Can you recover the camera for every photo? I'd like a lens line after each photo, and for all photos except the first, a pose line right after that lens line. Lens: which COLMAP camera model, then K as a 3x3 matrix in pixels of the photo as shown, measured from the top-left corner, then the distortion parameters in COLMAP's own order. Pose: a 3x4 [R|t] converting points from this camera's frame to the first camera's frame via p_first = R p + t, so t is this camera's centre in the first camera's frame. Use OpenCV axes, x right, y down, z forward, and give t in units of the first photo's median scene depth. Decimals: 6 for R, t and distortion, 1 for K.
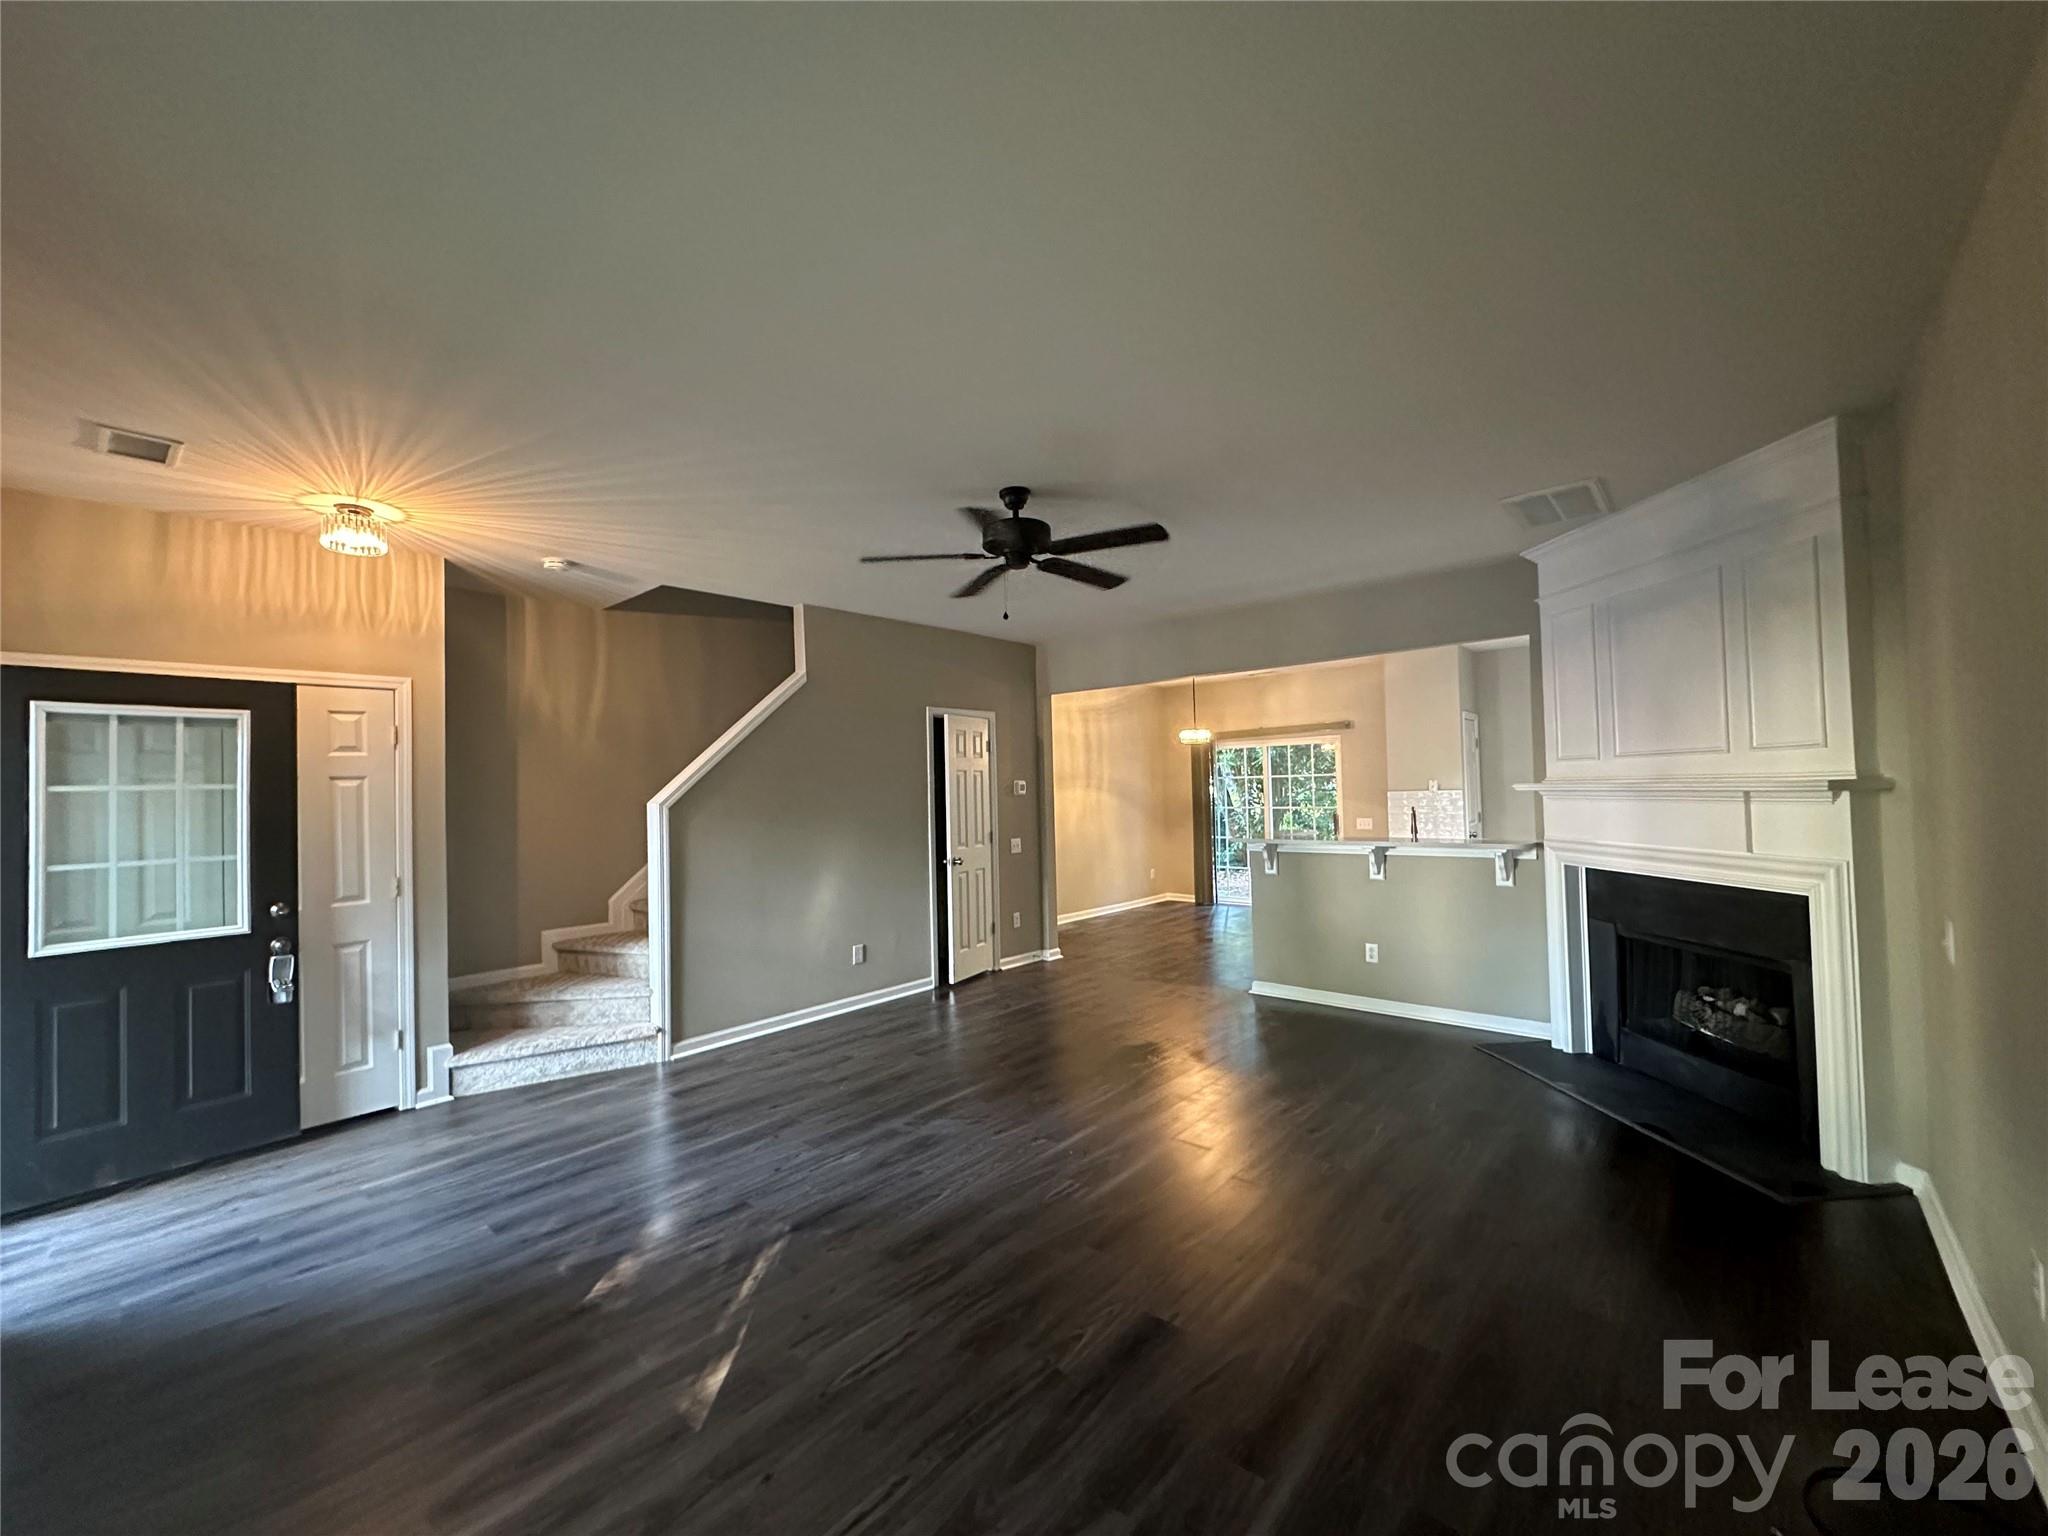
lens RADIAL K [[809.8, 0, 1024.0], [0, 809.8, 768.0], [0, 0, 1]] dist [-0.009473, -0.000031]
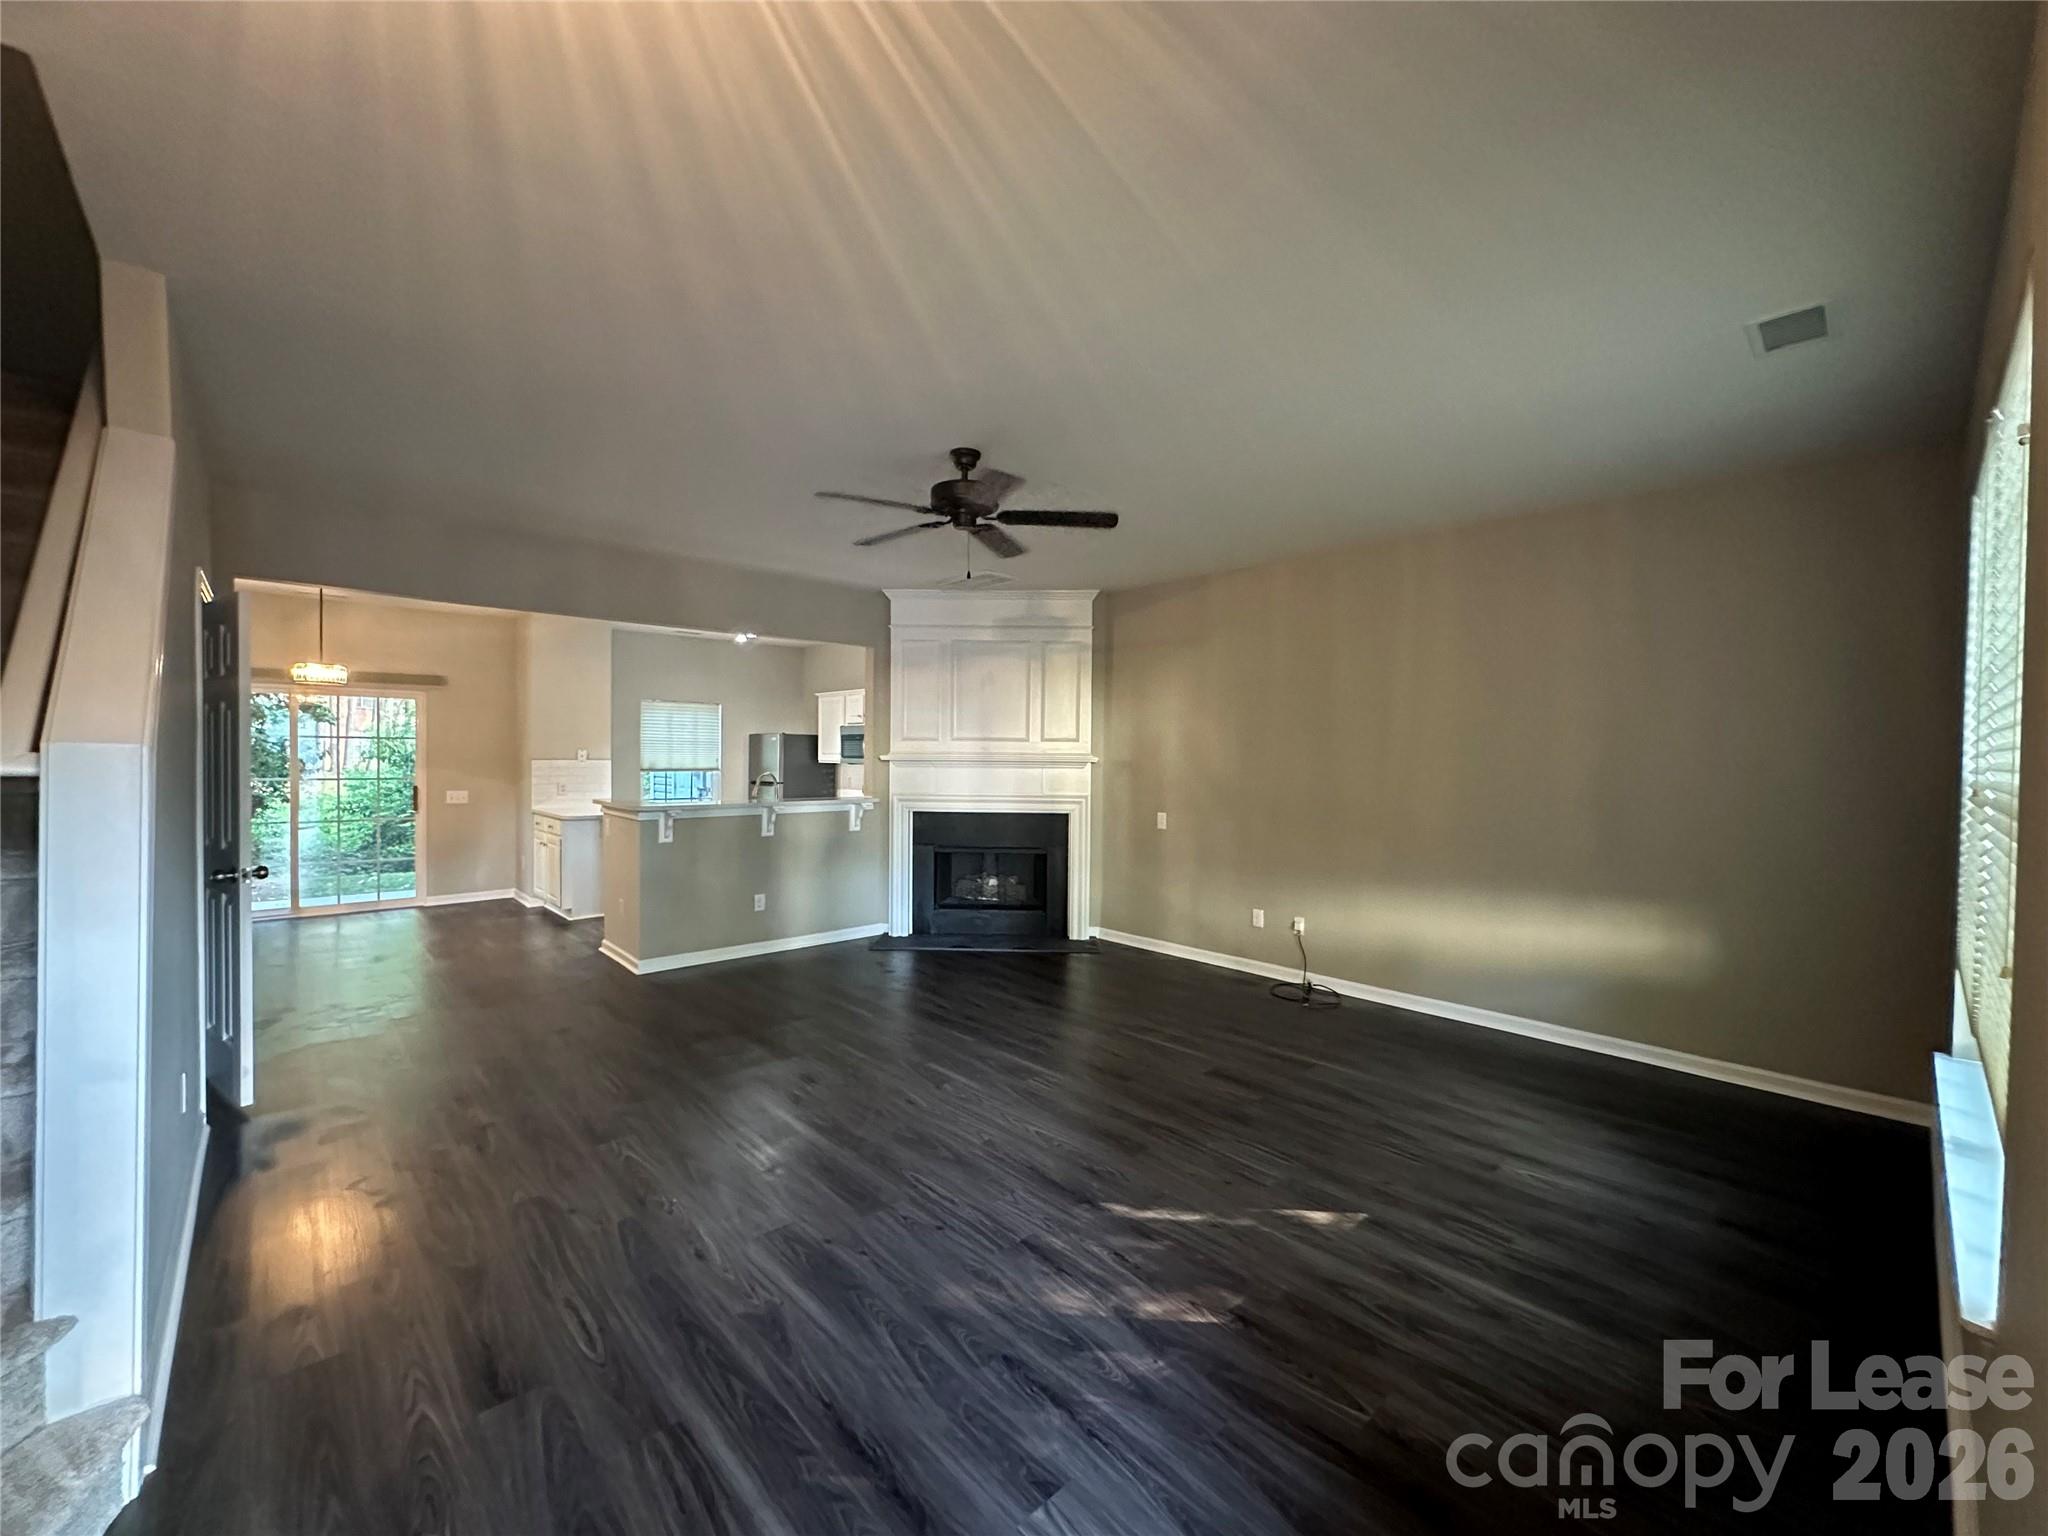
lens RADIAL K [[821.2, 0, 1024.0], [0, 821.2, 768.0], [0, 0, 1]] dist [-0.012823, -0.000048]
pose [[0.099886, 0.011807, 0.994929, -0.985181], [-0.038812, 0.999215, -0.007961, 0.054581], [-0.994242, -0.037820, 0.100266, 0.781179]]
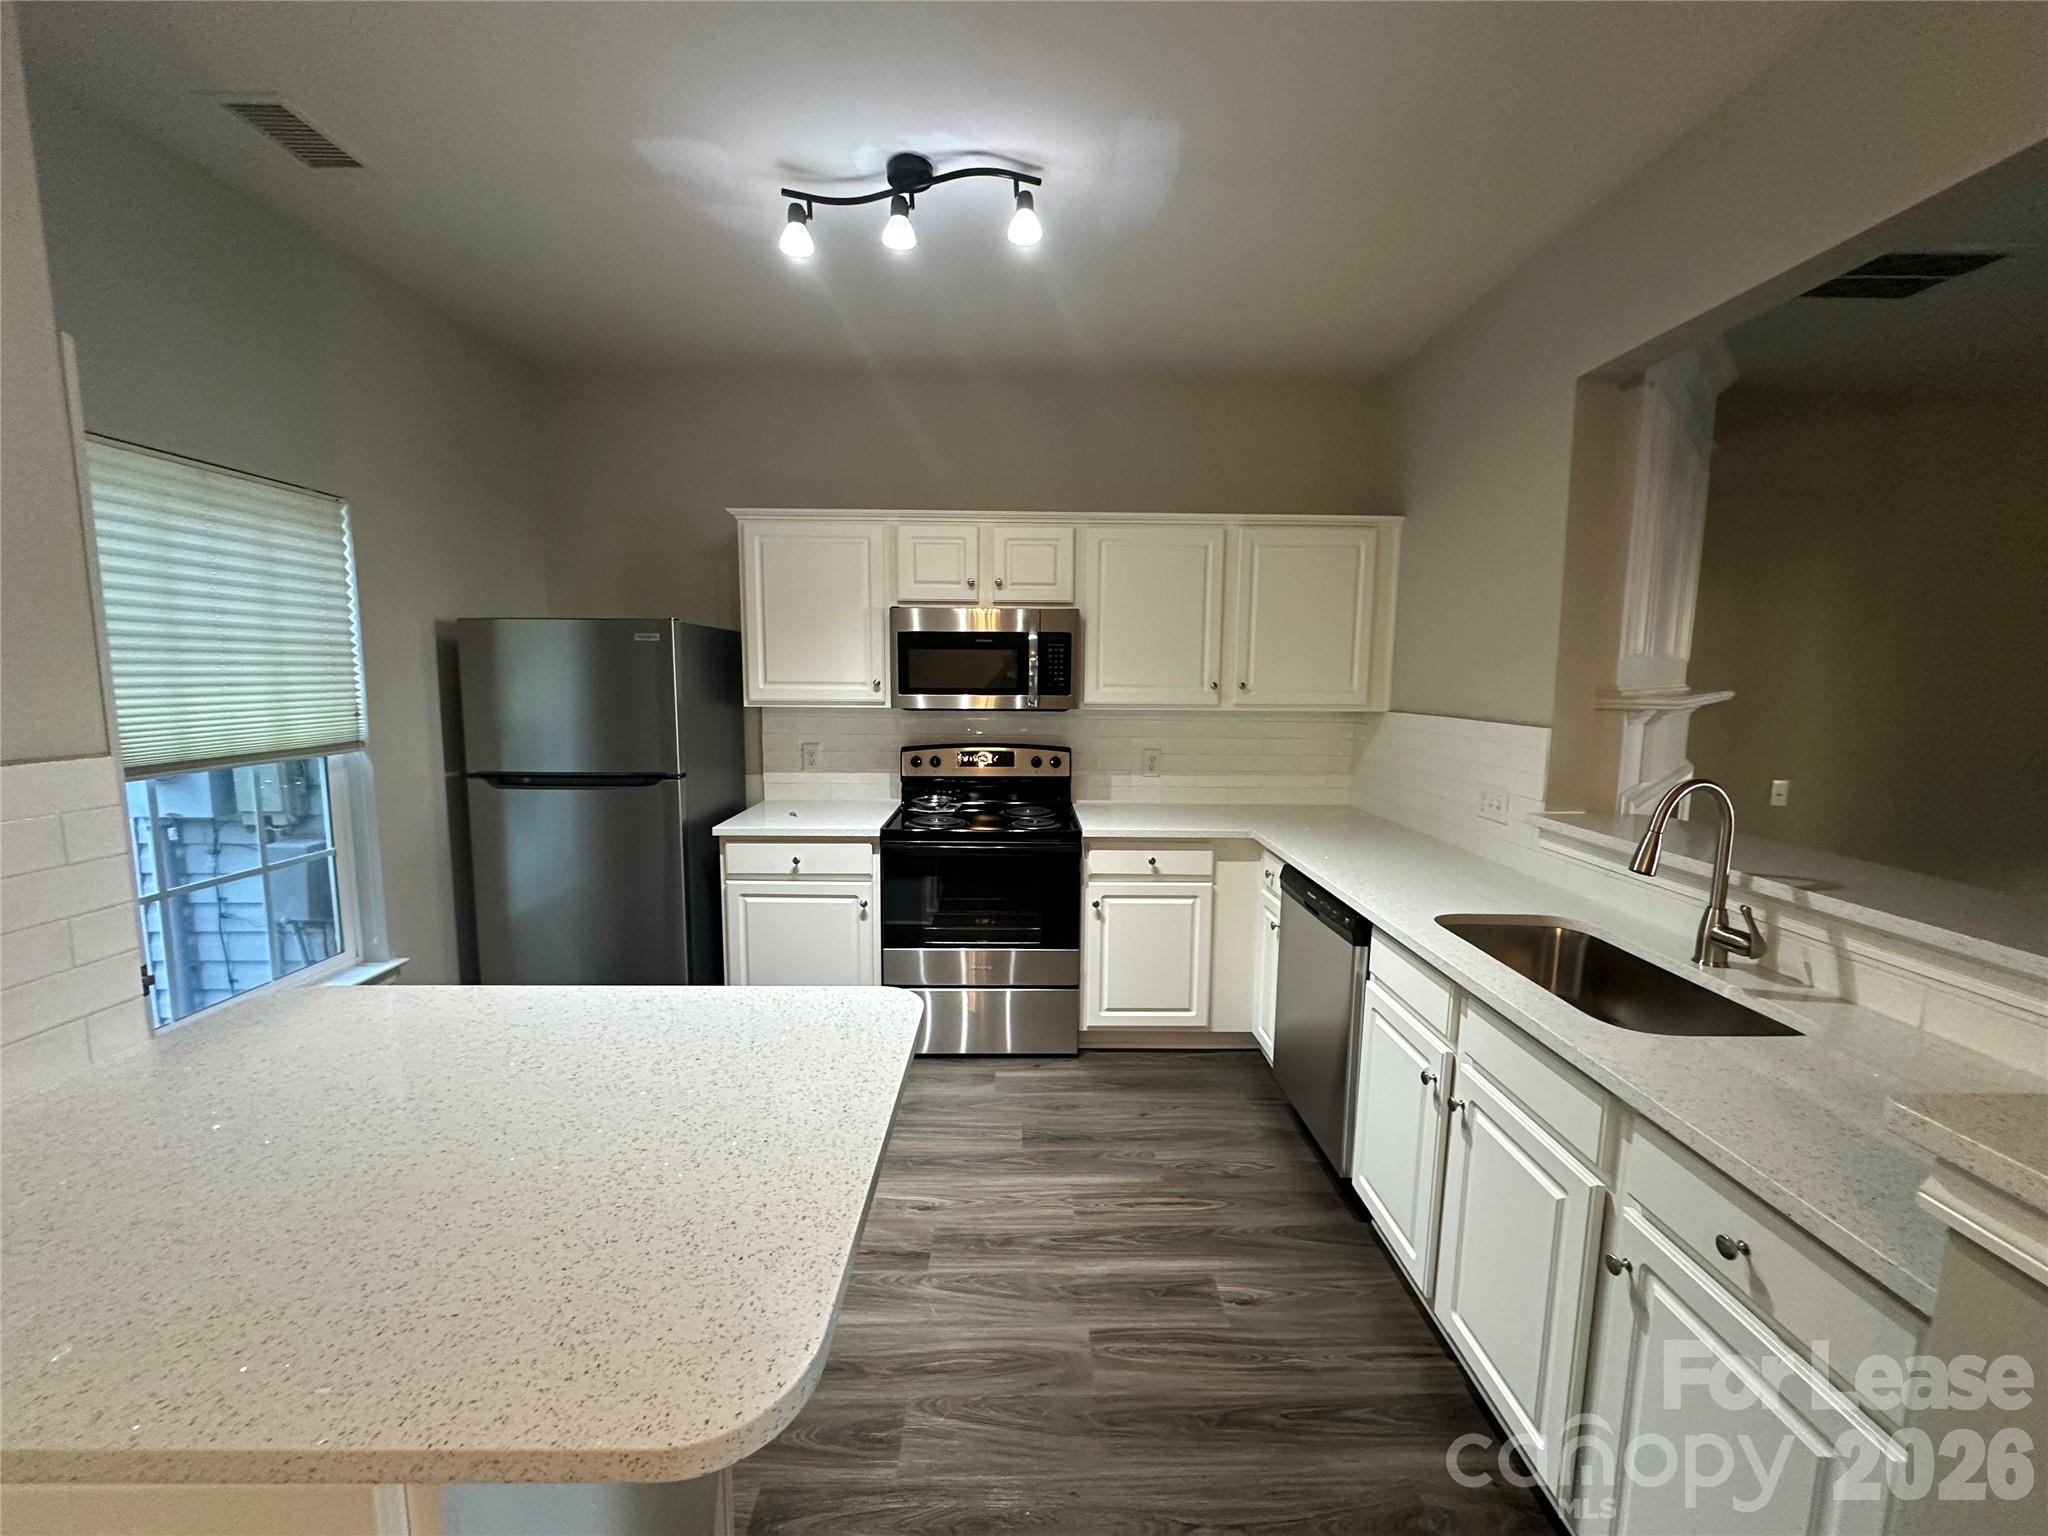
lens RADIAL K [[814.7, 0, 1027.7], [0, 814.7, 769.5], [0, 0, 1]] dist [-0.002696, 0.000140]
pose [[-0.671001, -0.067892, 0.738342, 0.655434], [-0.007707, 0.996384, 0.084616, 0.031946], [-0.741417, 0.051087, -0.669097, 2.107676]]
